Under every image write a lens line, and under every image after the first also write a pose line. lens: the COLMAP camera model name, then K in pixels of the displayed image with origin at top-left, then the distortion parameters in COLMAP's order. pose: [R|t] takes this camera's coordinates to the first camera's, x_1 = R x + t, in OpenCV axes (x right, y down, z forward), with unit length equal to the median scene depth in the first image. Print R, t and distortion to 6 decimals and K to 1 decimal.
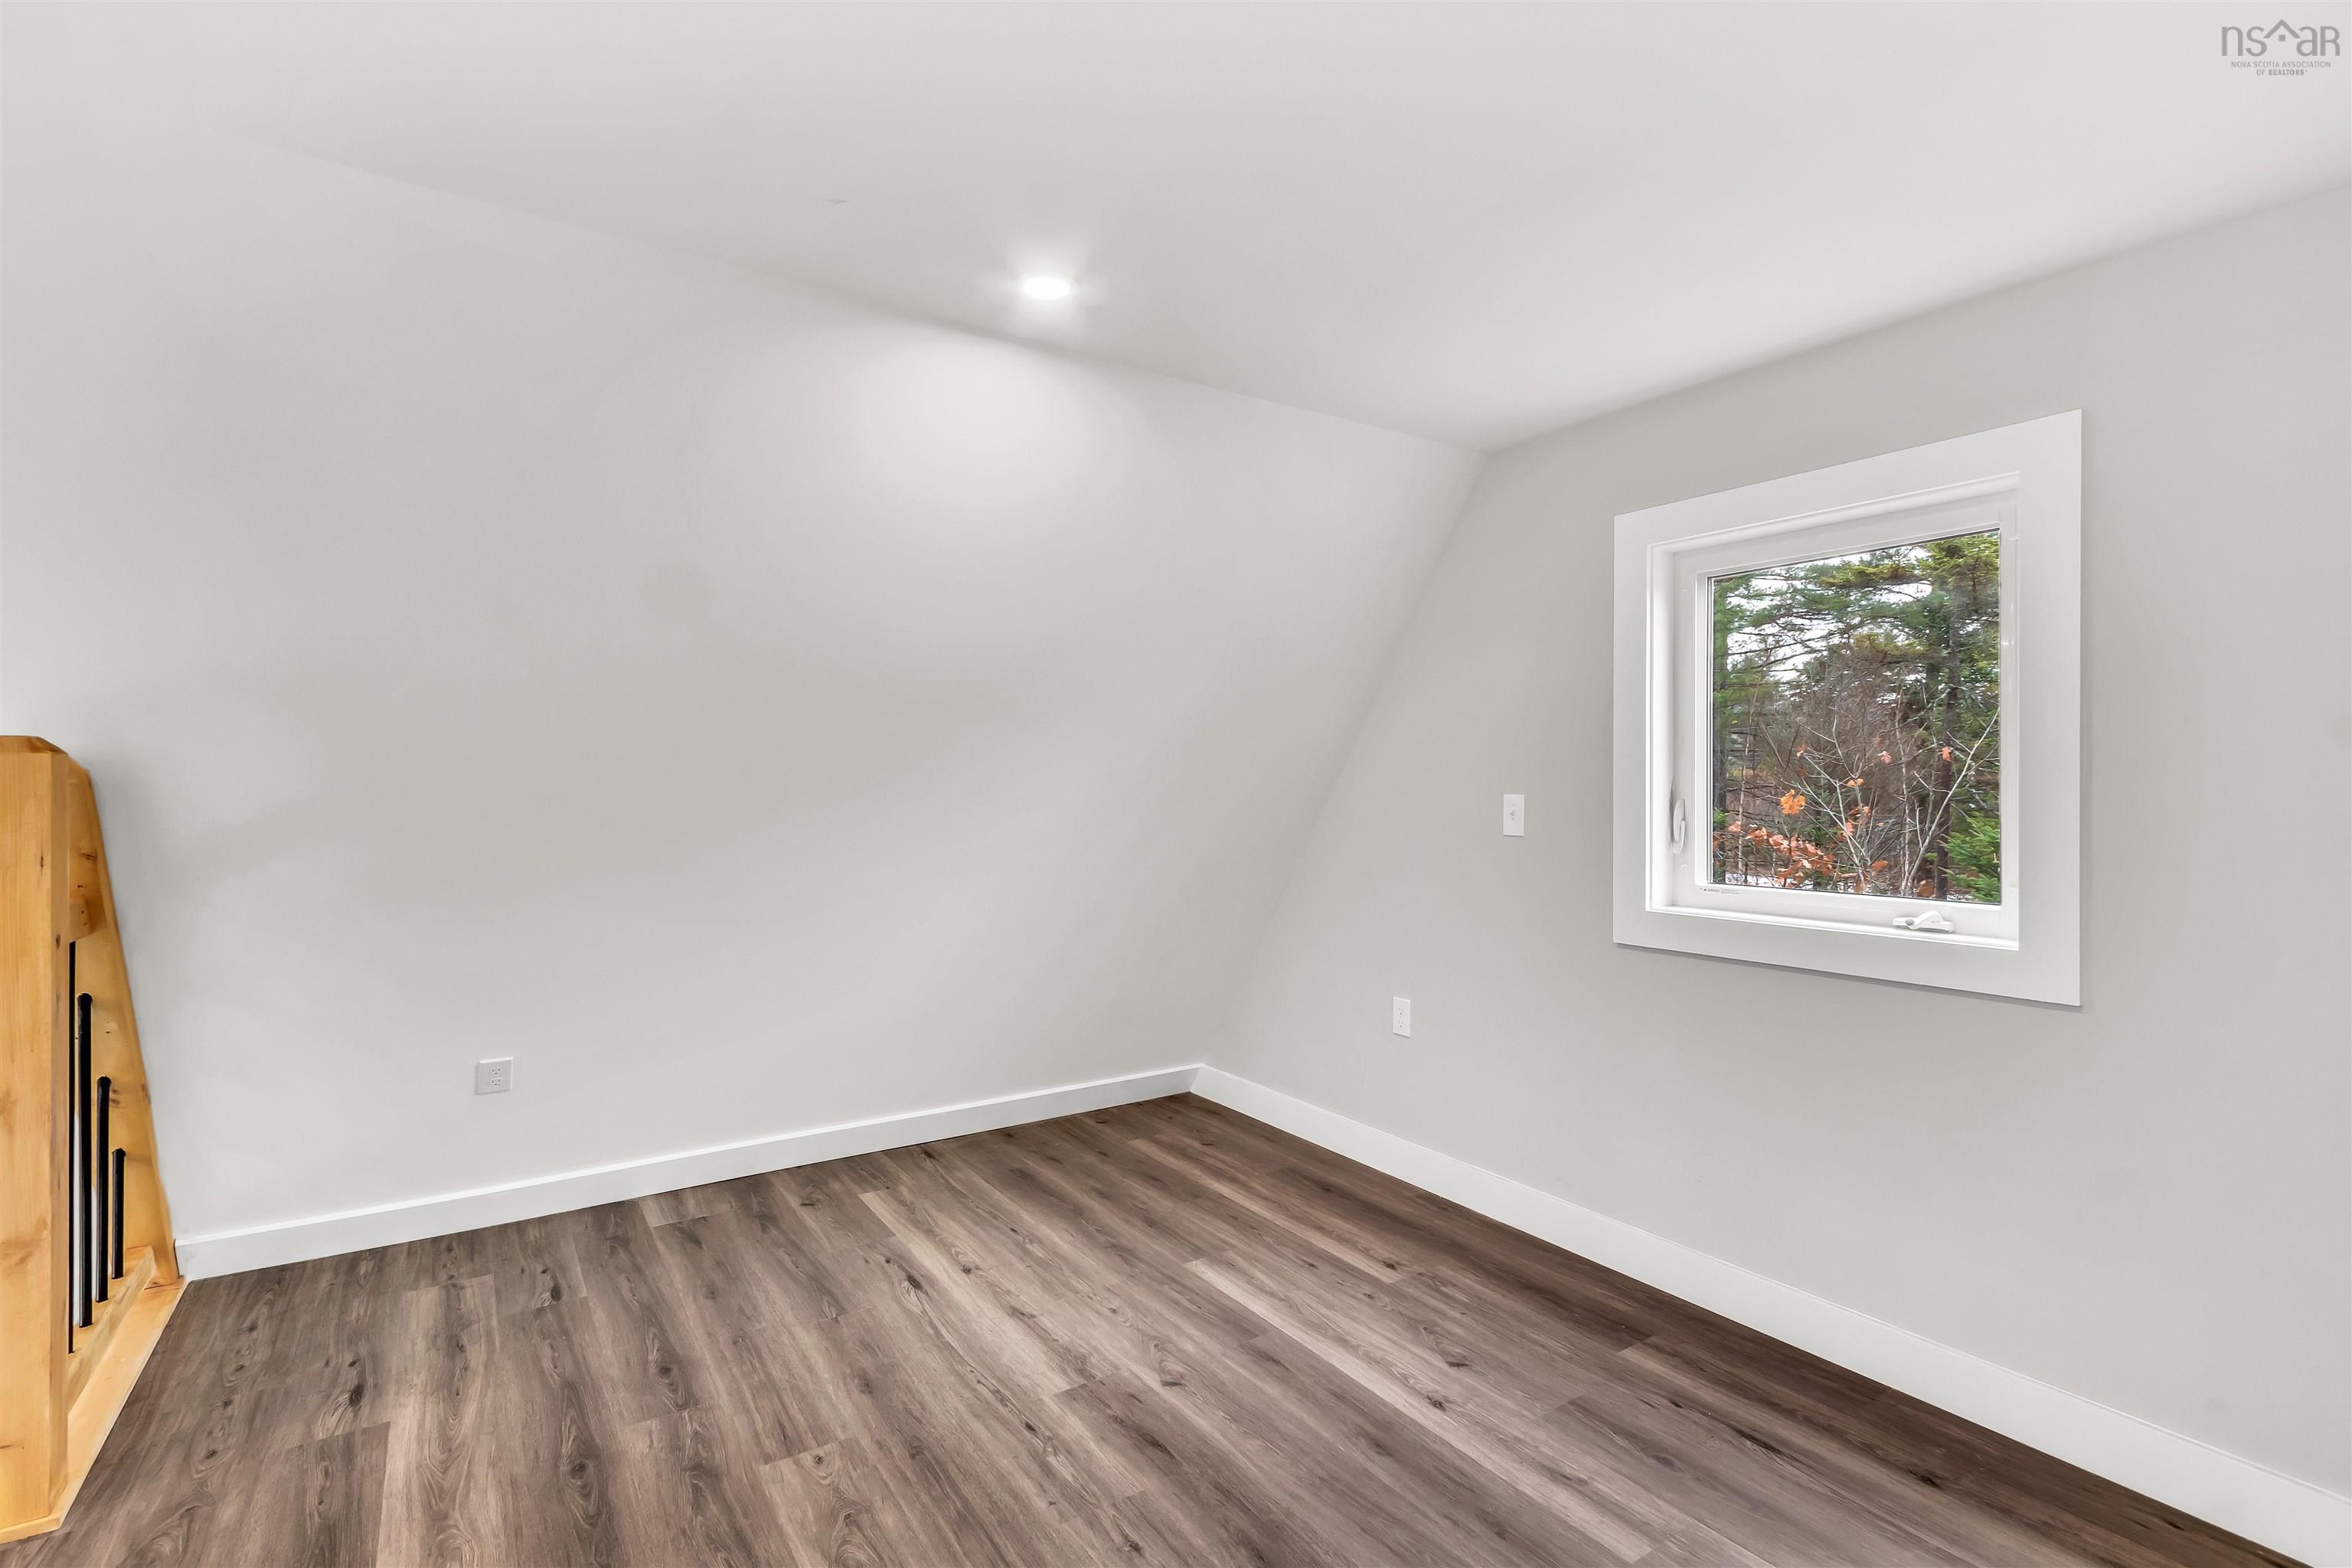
lens RADIAL K [[1056.9, 0, 1163.8], [0, 1056.9, 785.8], [0, 0, 1]] dist [0.003264, -0.006926]
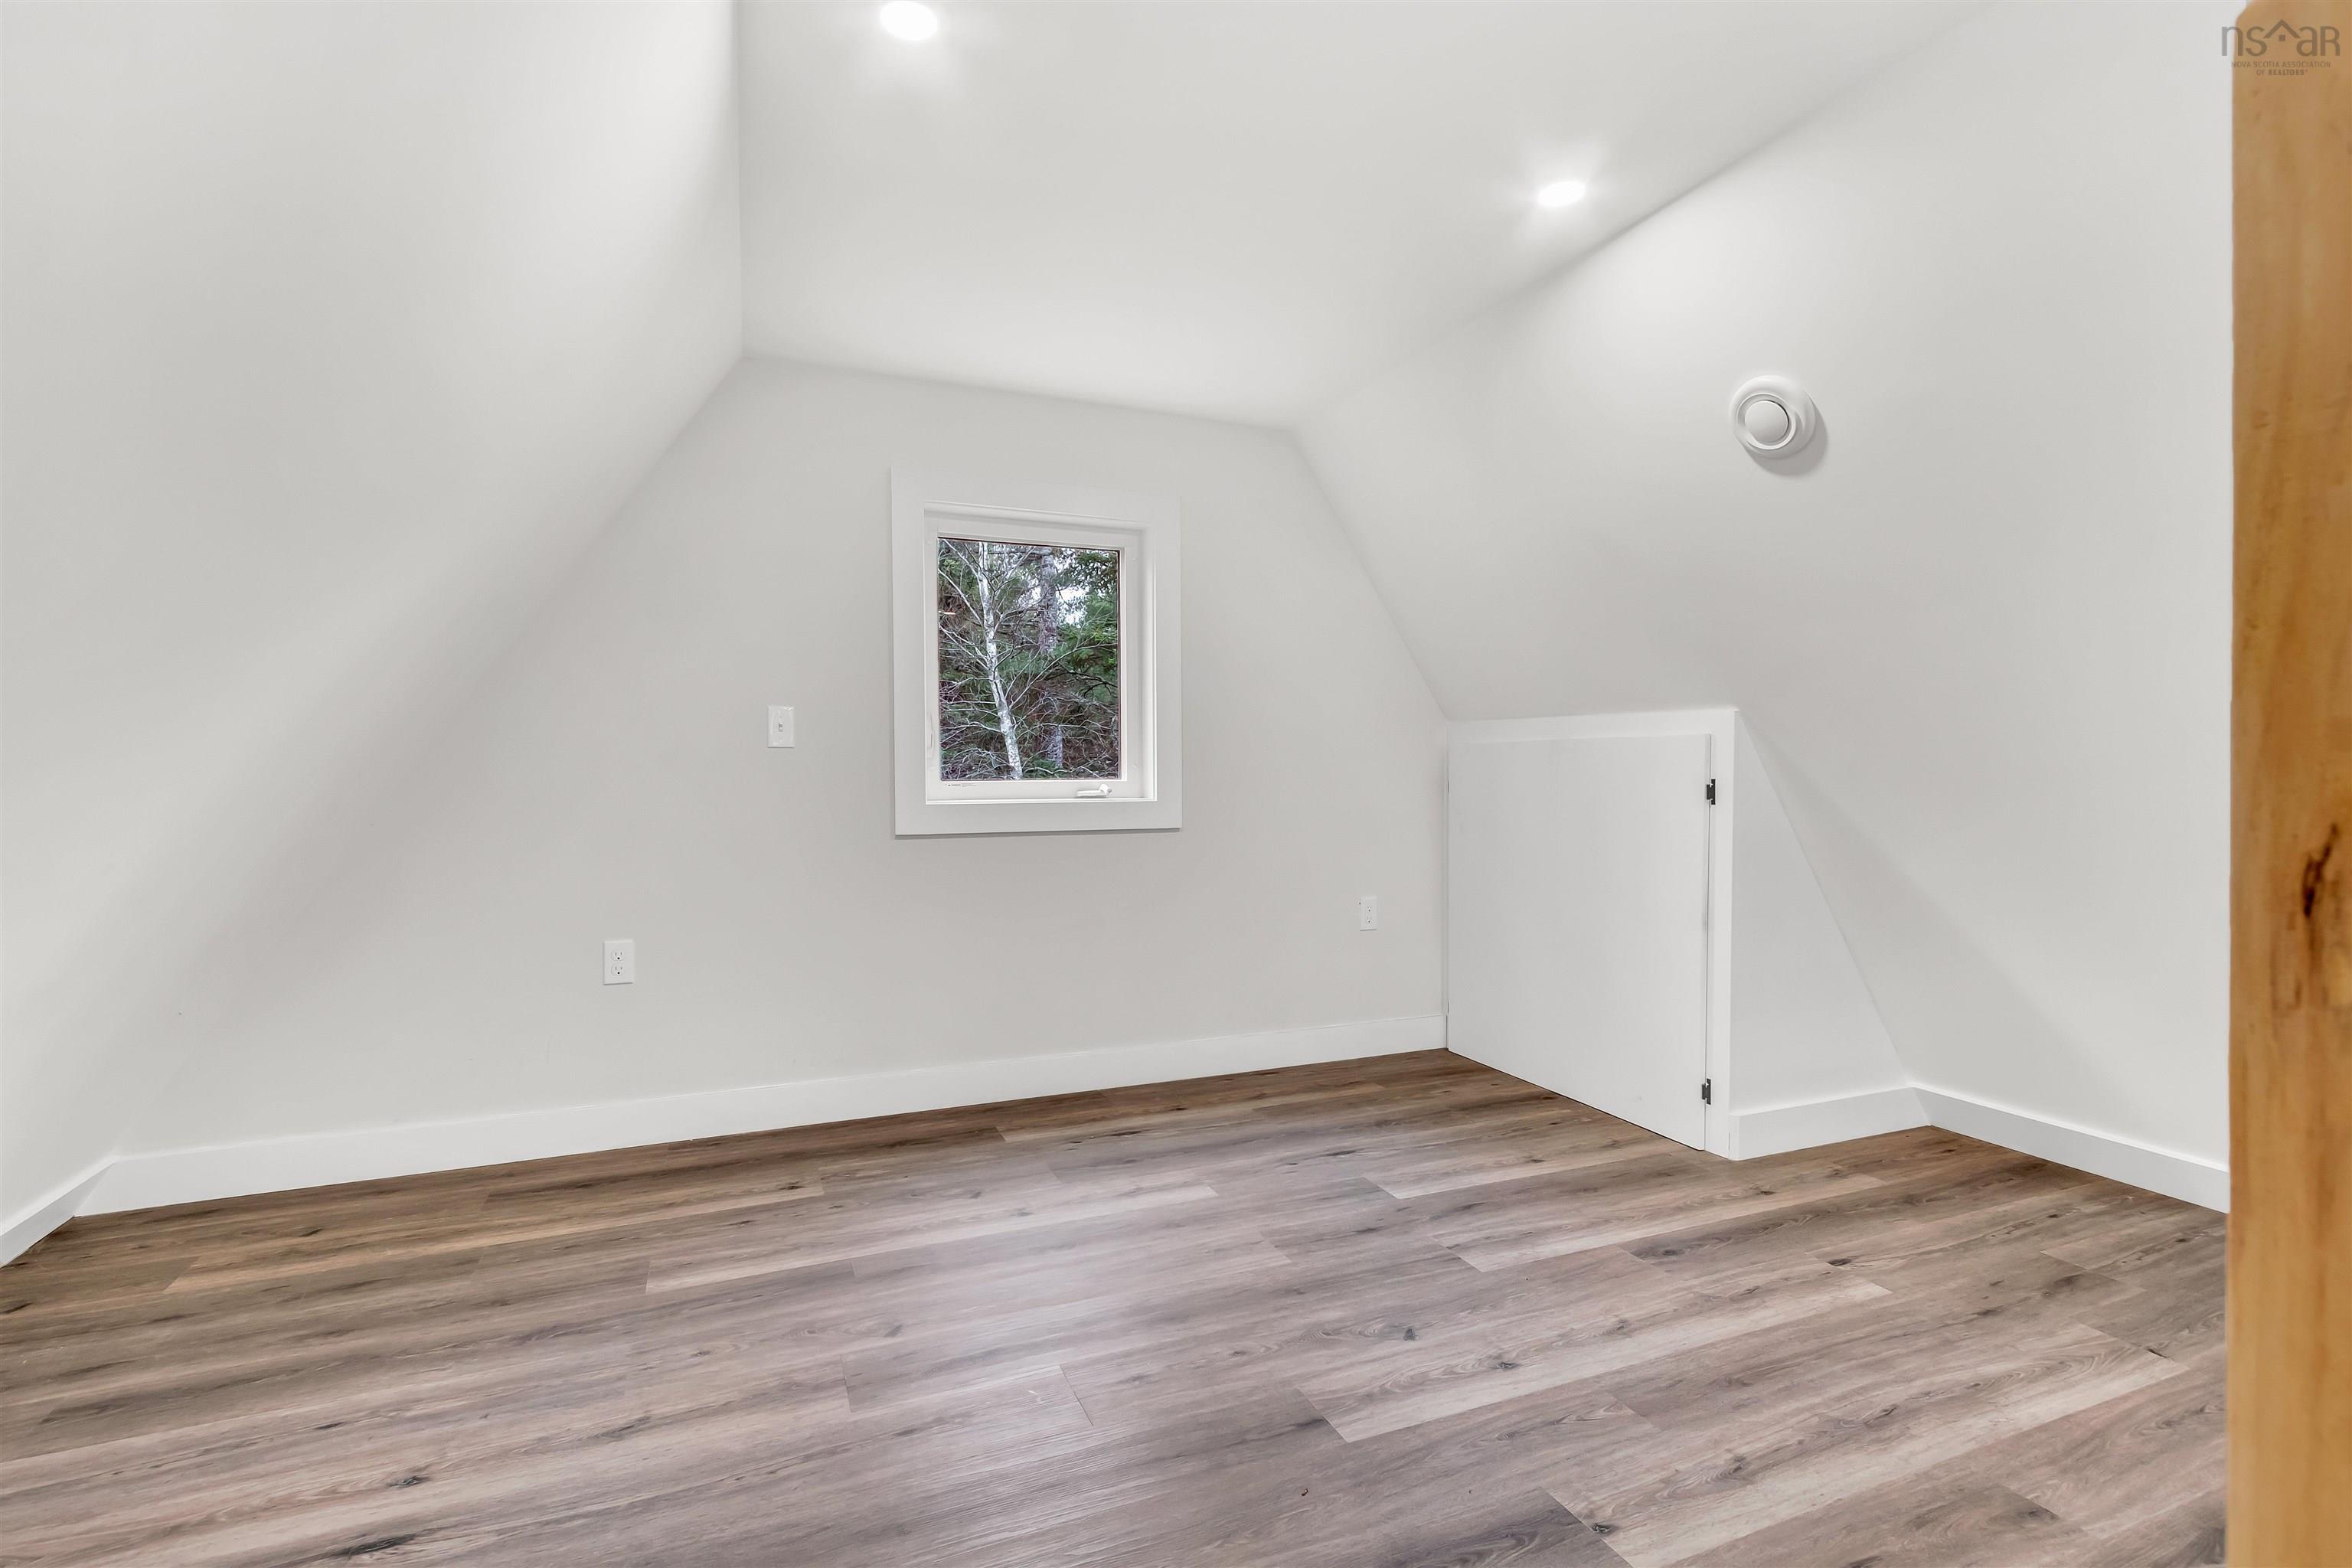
lens RADIAL K [[1056.9, 0, 1163.8], [0, 1056.9, 785.8], [0, 0, 1]] dist [0.003264, -0.006926]
pose [[0.206127, -0.033184, 0.977962, -0.648379], [0.002983, 0.999441, 0.033284, 0.056405], [-0.978521, -0.003943, 0.206111, 0.470972]]
